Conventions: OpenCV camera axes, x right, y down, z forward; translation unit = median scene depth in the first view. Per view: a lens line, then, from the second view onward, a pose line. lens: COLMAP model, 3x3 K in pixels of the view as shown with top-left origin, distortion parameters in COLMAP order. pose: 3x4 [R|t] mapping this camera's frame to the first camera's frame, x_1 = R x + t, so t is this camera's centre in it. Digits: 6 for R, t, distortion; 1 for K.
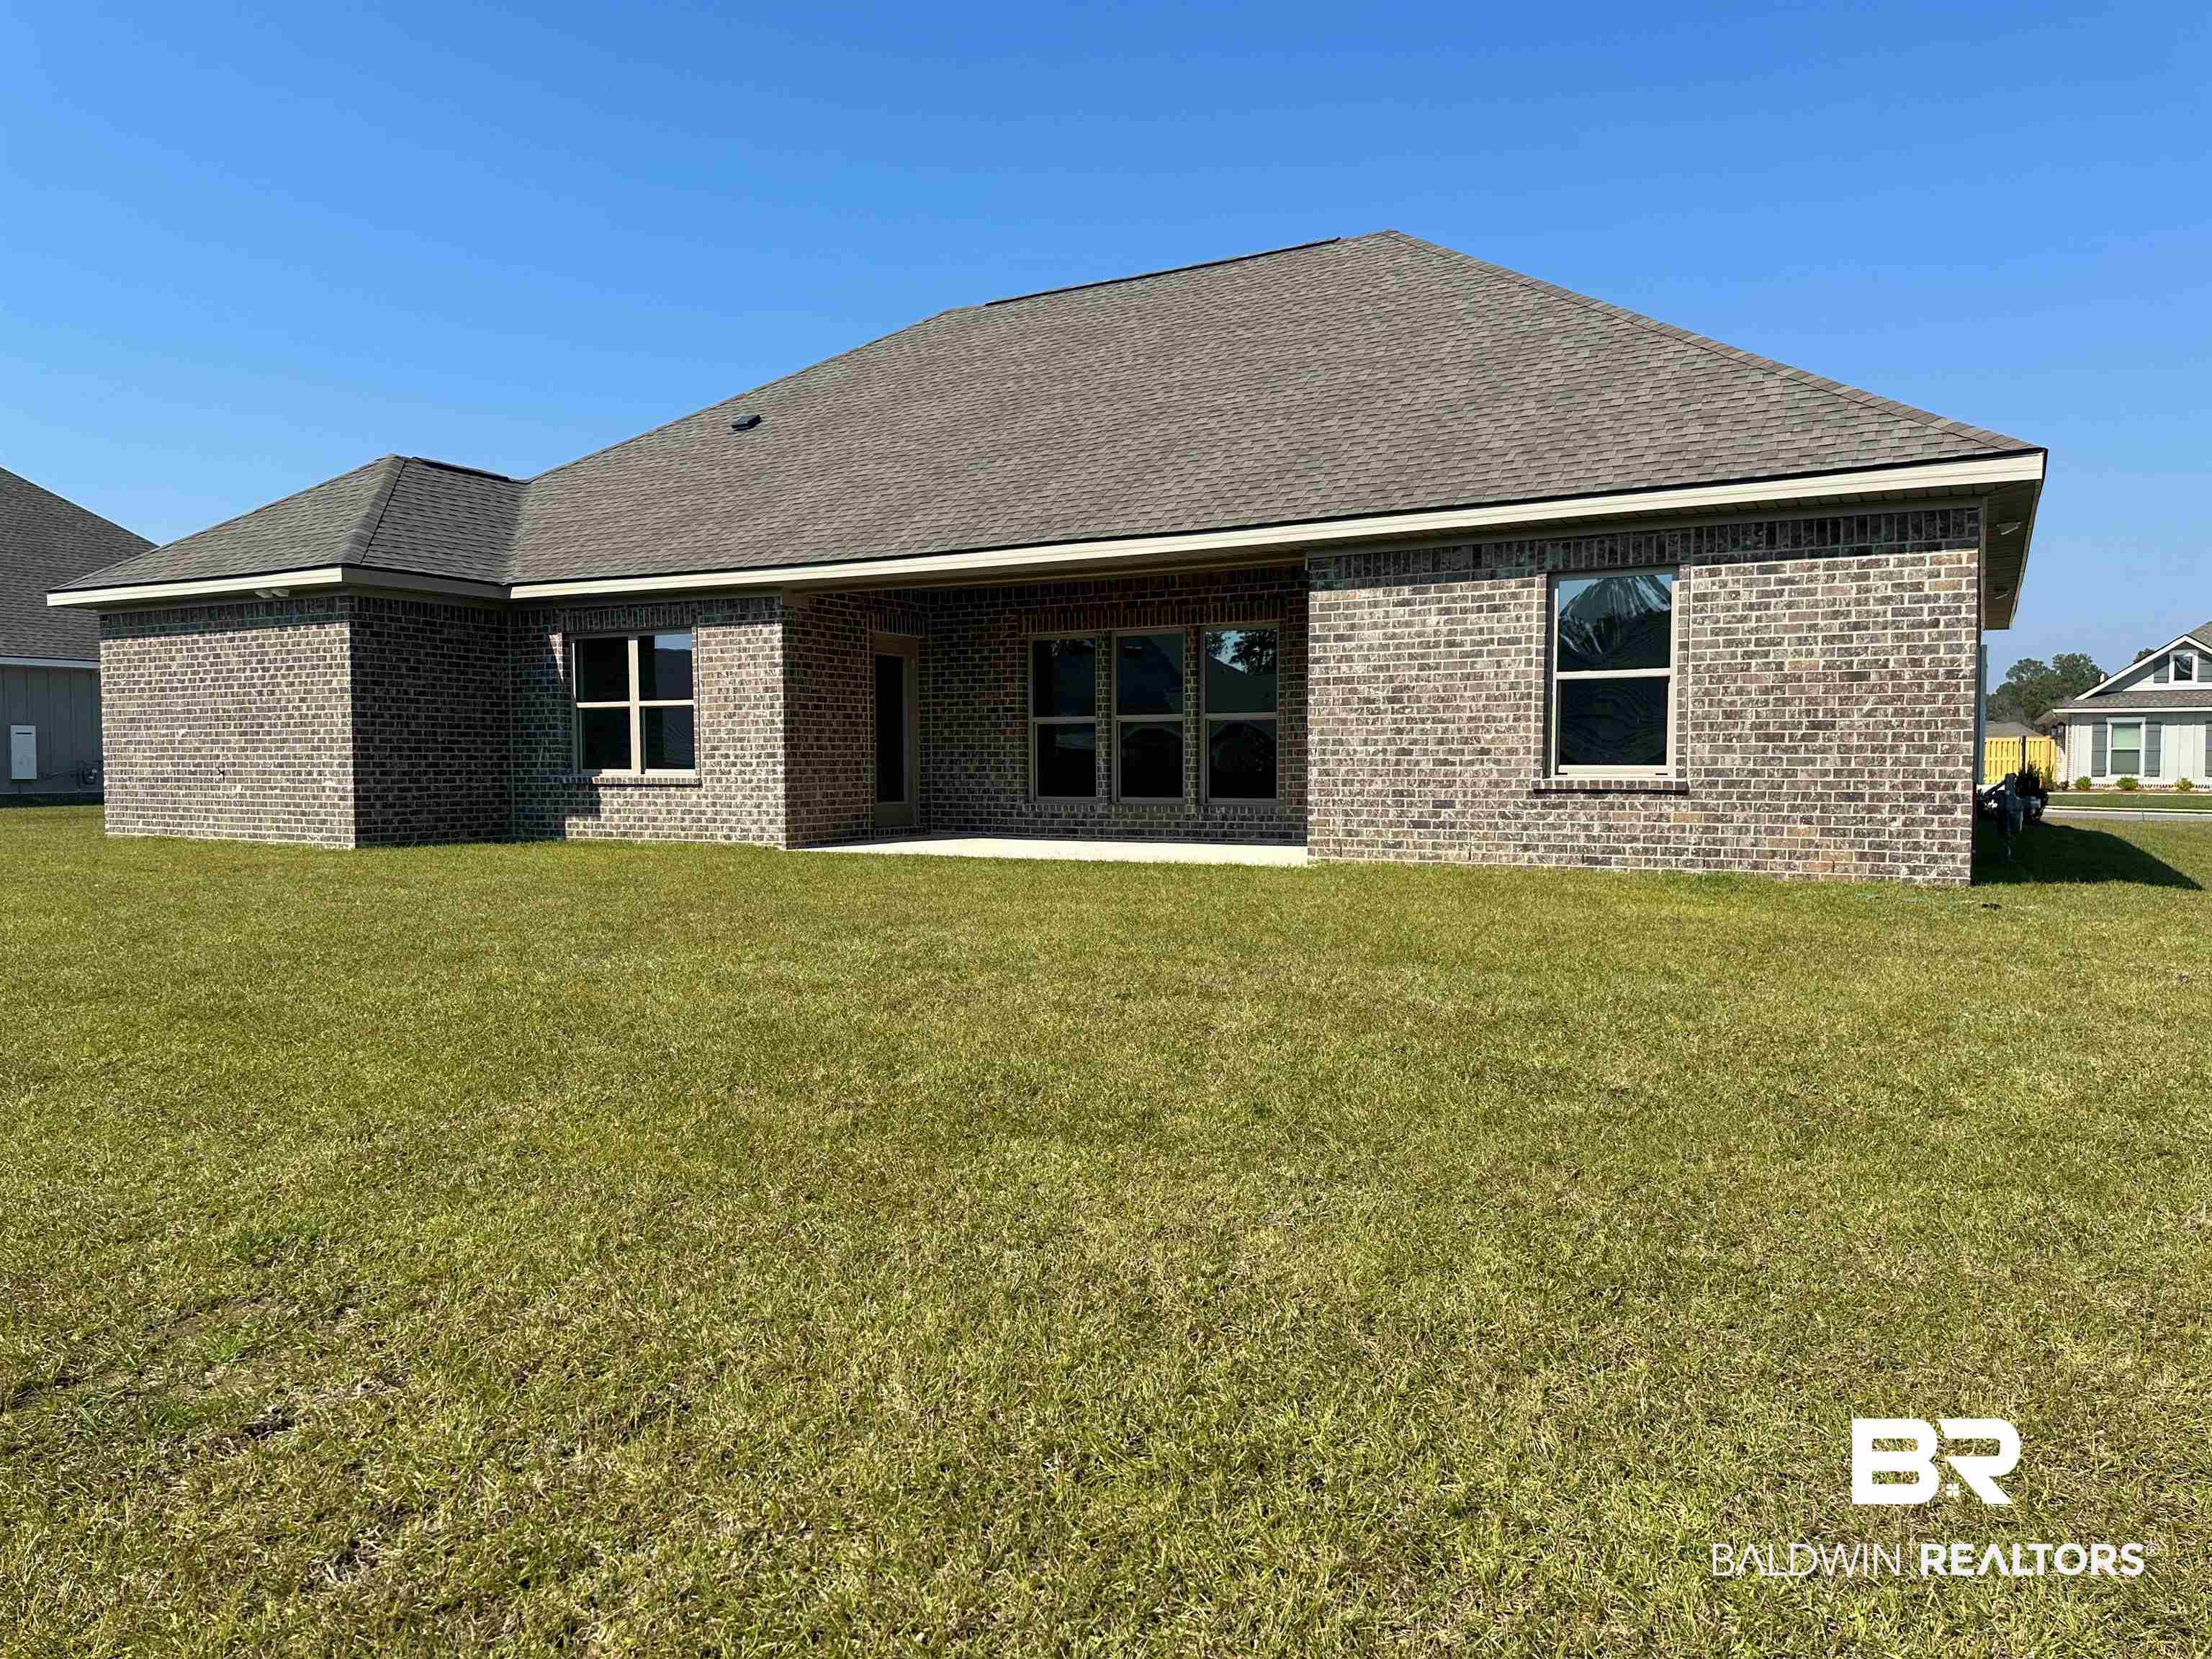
lens RADIAL K [[1553.6, 0, 1094.4], [0, 1553.6, 835.1], [0, 0, 1]] dist [0.141777, -0.259721]
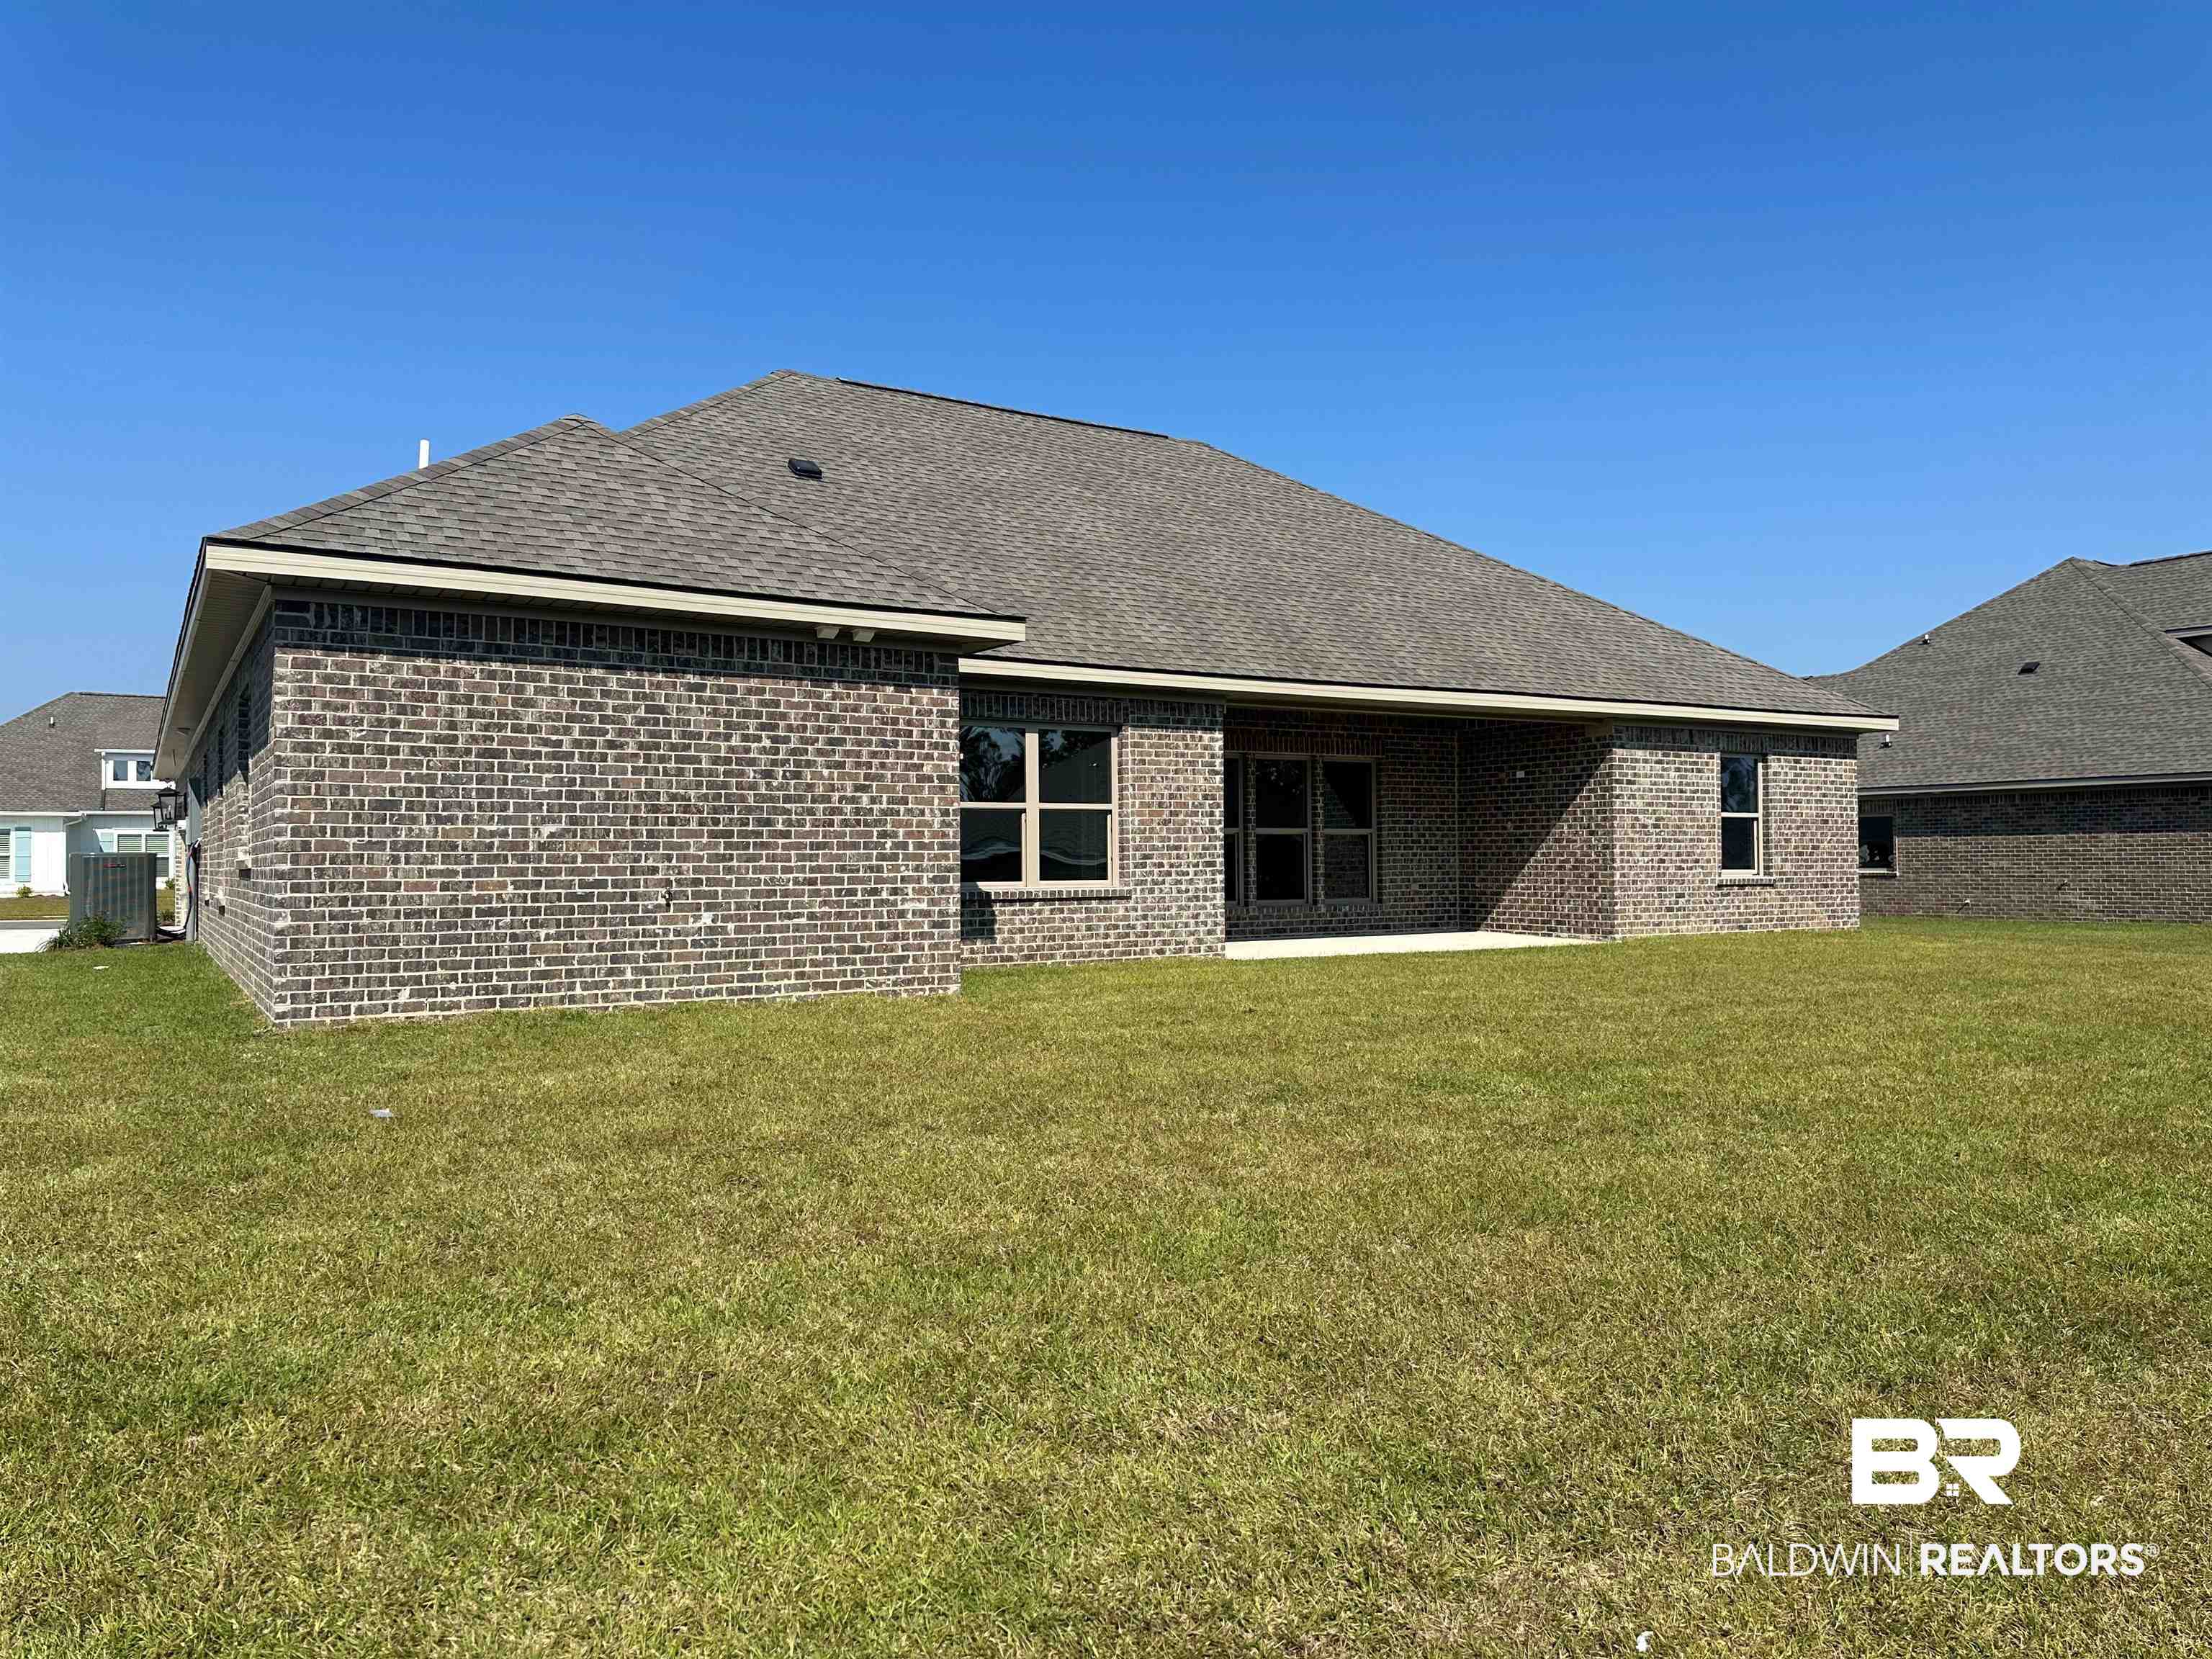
lens RADIAL K [[1553.6, 0, 1094.4], [0, 1553.6, 835.1], [0, 0, 1]] dist [0.141777, -0.259721]
pose [[0.478987, 0.014761, 0.877698, -1.076341], [0.046953, 0.997996, -0.042408, -0.030789], [-0.876565, 0.061523, 0.477335, 0.588291]]
